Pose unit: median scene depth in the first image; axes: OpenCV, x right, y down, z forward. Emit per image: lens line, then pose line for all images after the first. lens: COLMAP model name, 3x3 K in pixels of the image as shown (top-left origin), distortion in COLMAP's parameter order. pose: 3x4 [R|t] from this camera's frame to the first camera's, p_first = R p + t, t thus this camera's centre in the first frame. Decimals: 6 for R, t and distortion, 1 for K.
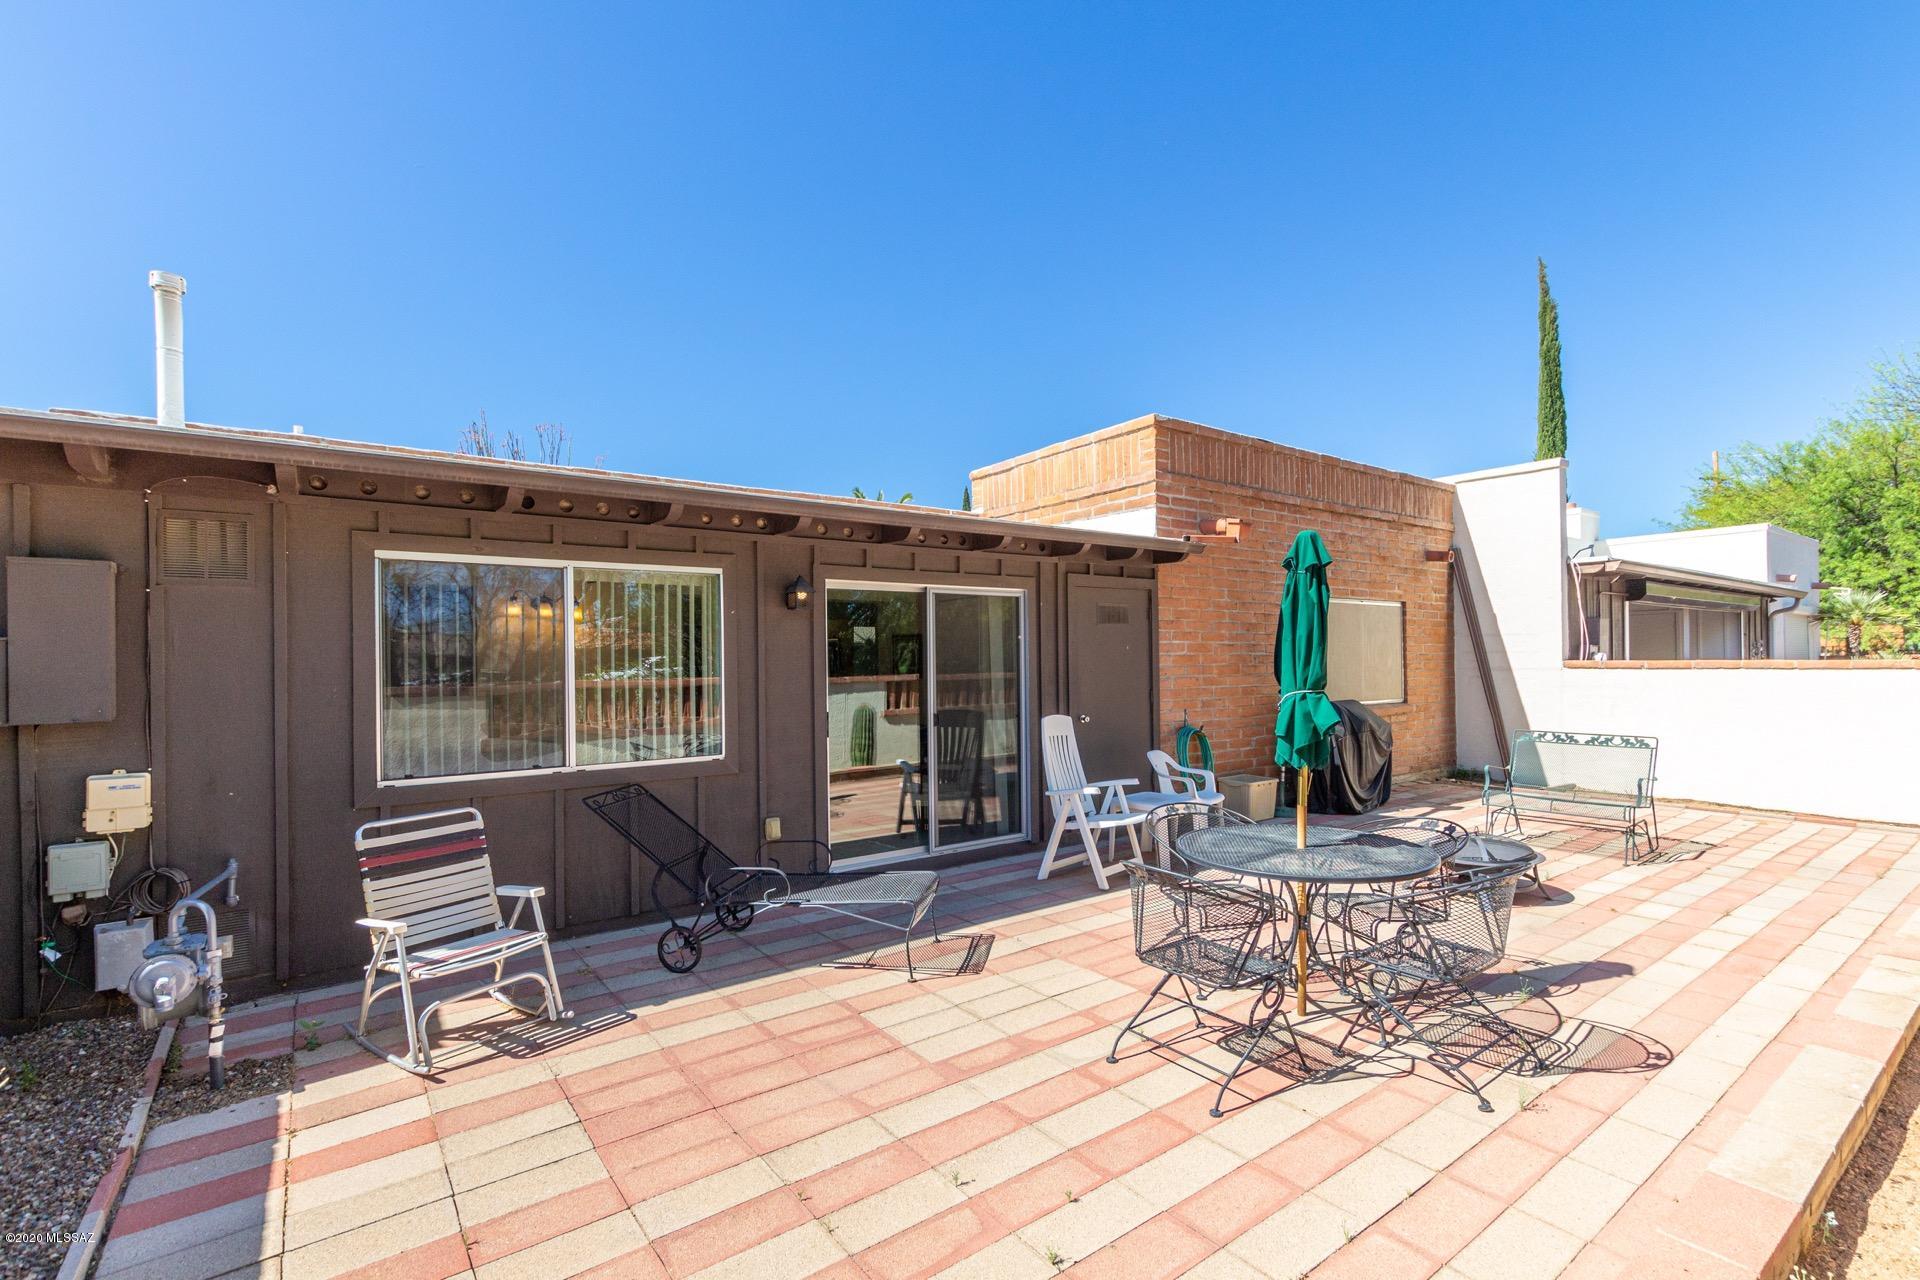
lens RADIAL K [[883.7, 0, 972.5], [0, 883.7, 646.7], [0, 0, 1]] dist [0.005737, -0.001804]
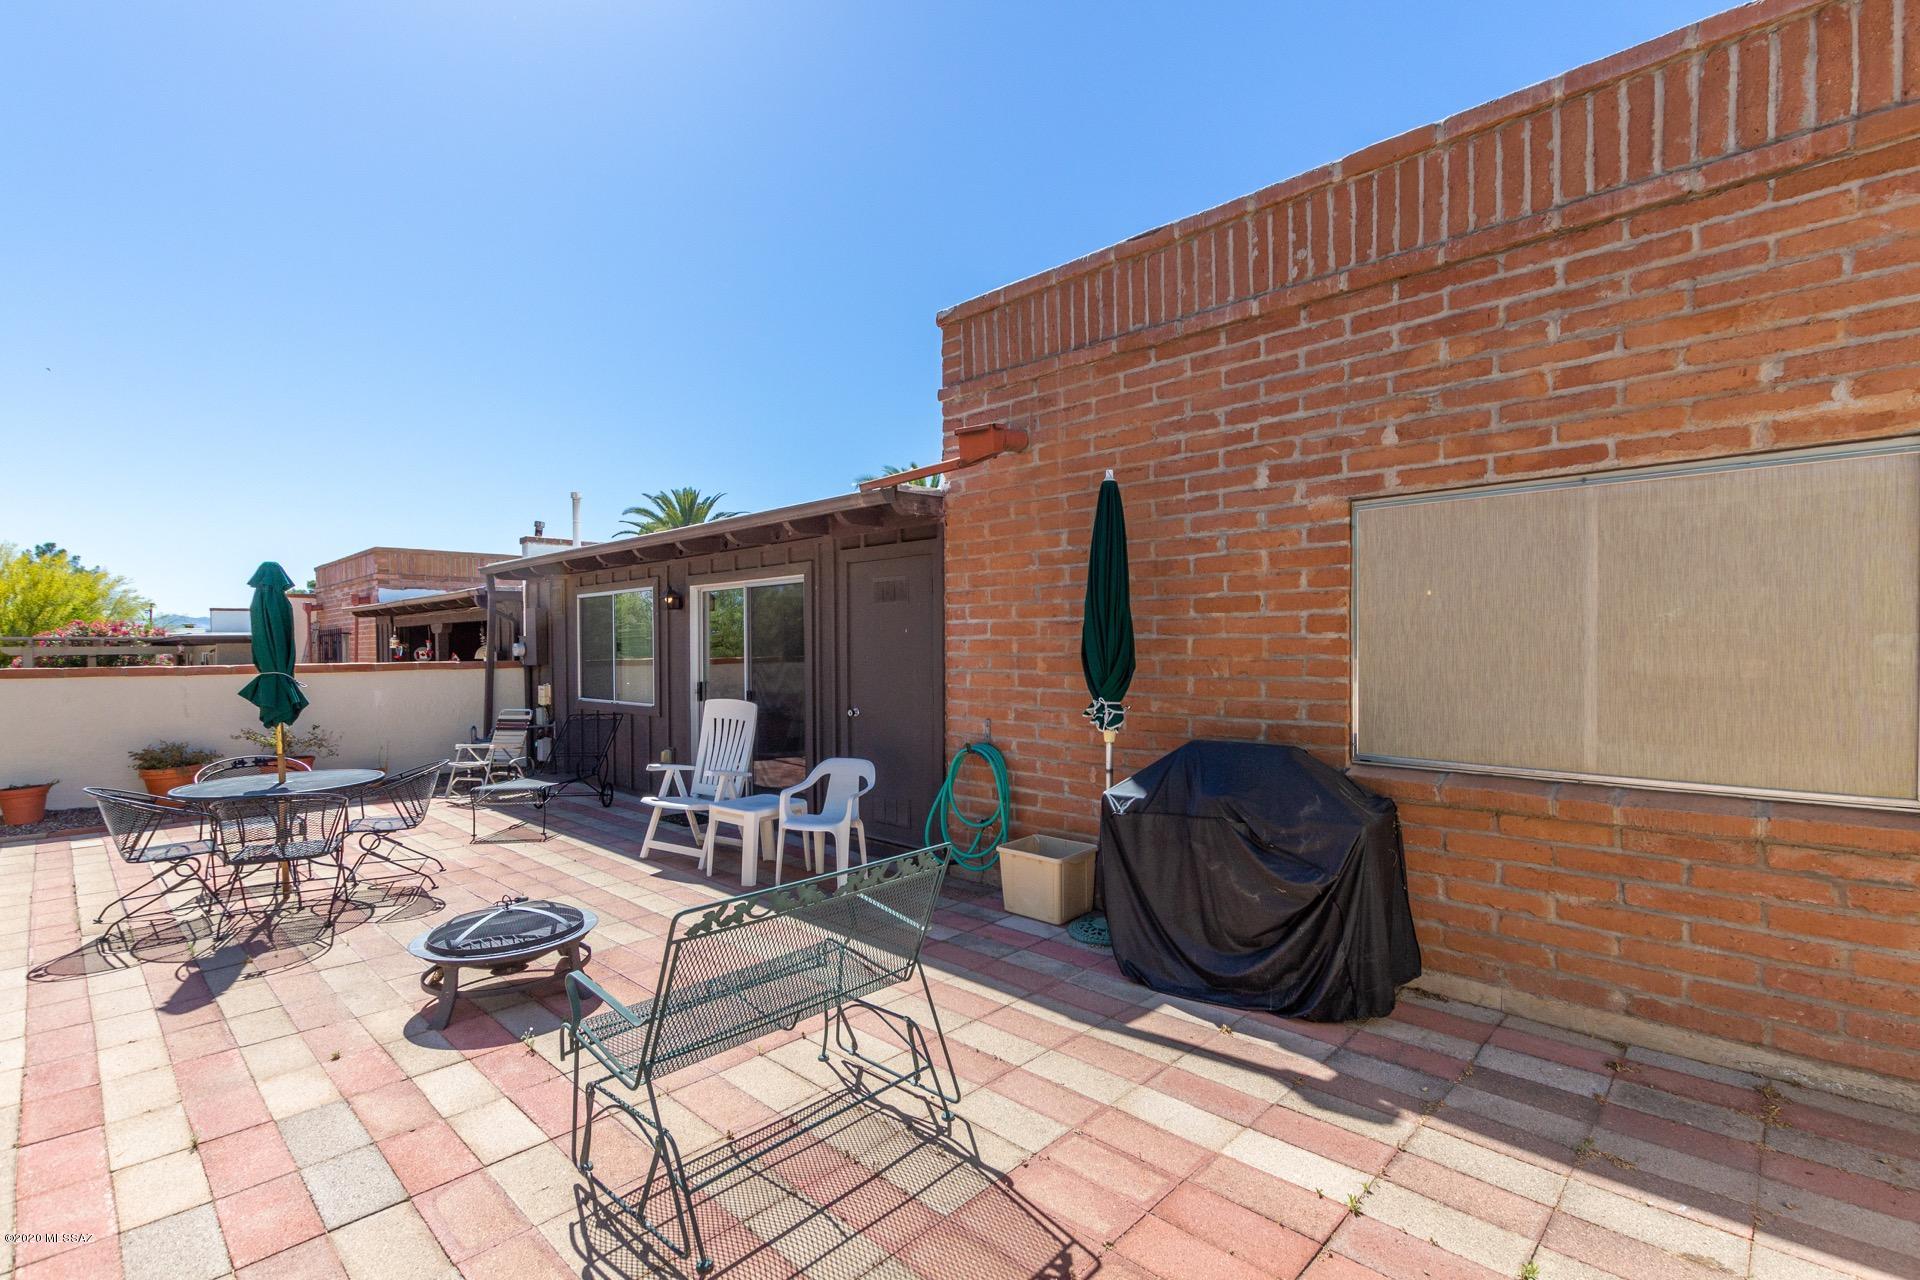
lens RADIAL K [[883.7, 0, 954.3], [0, 883.7, 644.7], [0, 0, 1]] dist [0.005737, -0.001804]
pose [[0.150470, 0.013114, -0.988528, 1.621865], [0.023094, 0.999593, 0.016776, 0.001731], [0.988345, -0.025354, 0.150106, 1.546939]]
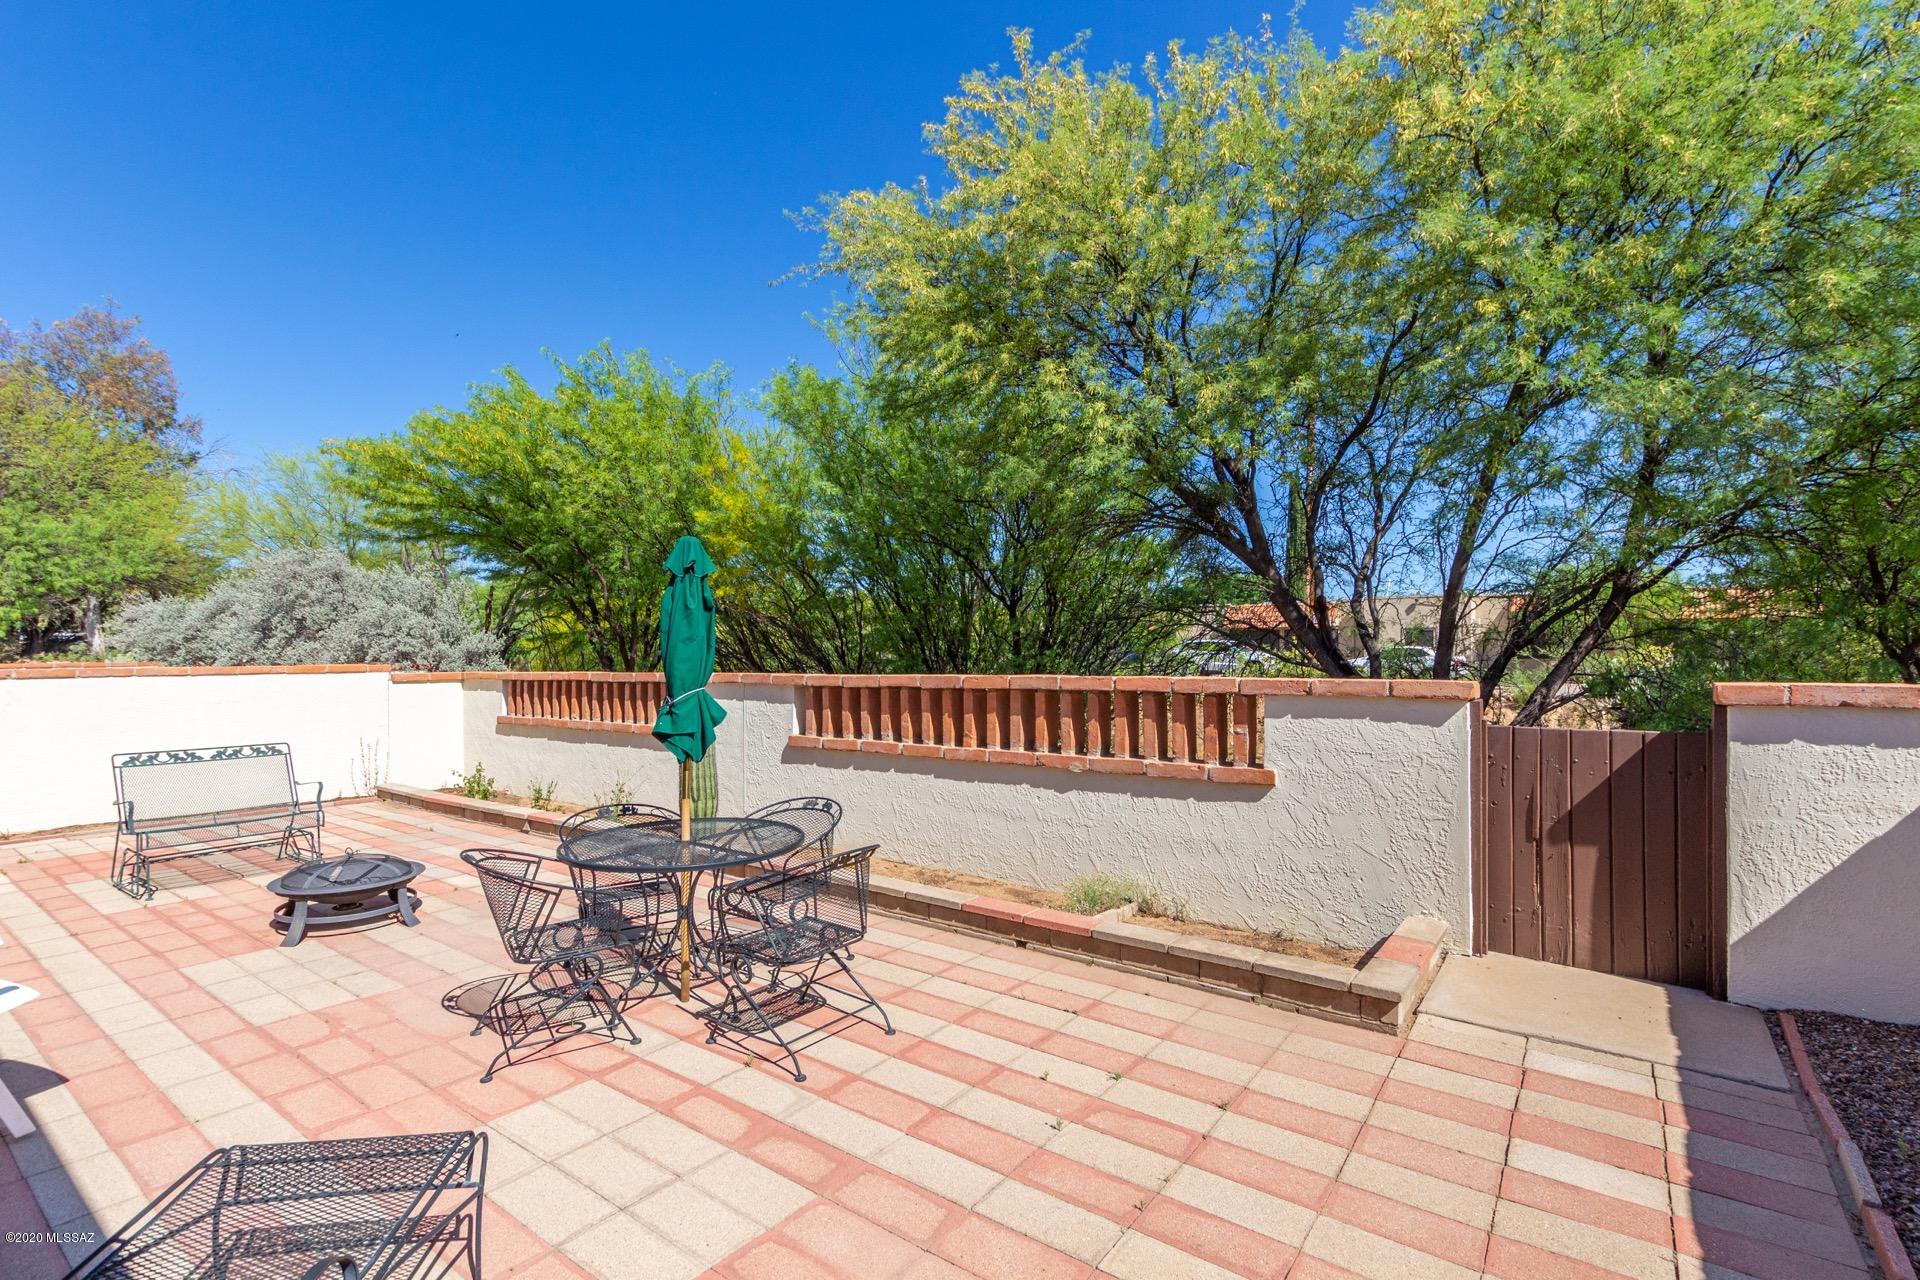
lens RADIAL K [[883.7, 0, 963.2], [0, 883.7, 647.4], [0, 0, 1]] dist [0.005737, -0.001804]
pose [[-0.291672, 0.017005, 0.956367, -0.597541], [-0.003536, 0.999816, -0.018856, 0.016210], [-0.956512, -0.008882, -0.291558, 0.822695]]
